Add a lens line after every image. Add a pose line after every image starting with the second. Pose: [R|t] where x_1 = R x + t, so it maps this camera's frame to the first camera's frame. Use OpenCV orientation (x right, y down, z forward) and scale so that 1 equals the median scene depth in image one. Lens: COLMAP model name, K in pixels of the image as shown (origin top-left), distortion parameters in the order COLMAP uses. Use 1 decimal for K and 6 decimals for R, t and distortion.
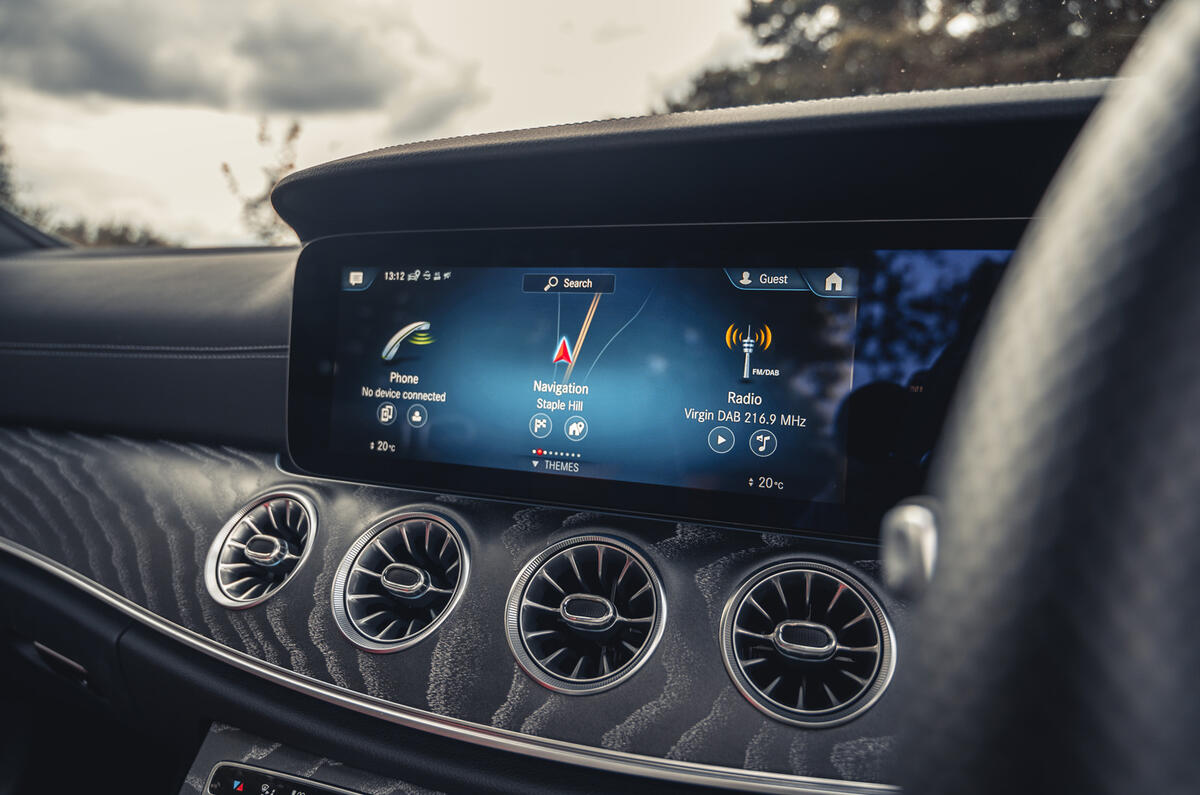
lens RADIAL K [[801.2, 0, 600.0], [0, 801.2, 397.5], [0, 0, 1]] dist [-0.010812, 0.005769]
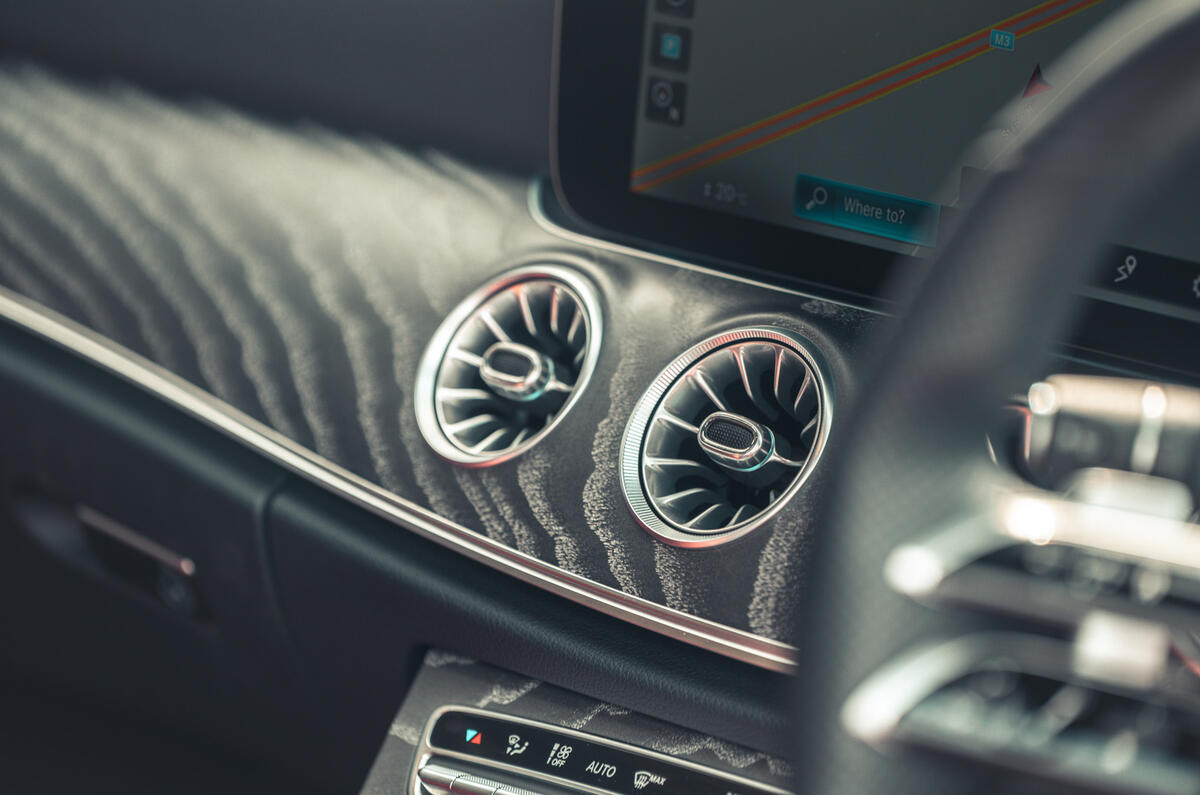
lens RADIAL K [[6610.3, 0, 600.0], [0, 6610.3, 397.5], [0, 0, 1]] dist [-0.091252, -2.284067]
pose [[0.935774, 0.083735, -0.342513, 1.318887], [-0.019564, 0.982226, 0.186677, -0.707064], [0.352057, -0.167987, 0.920780, -3.495755]]
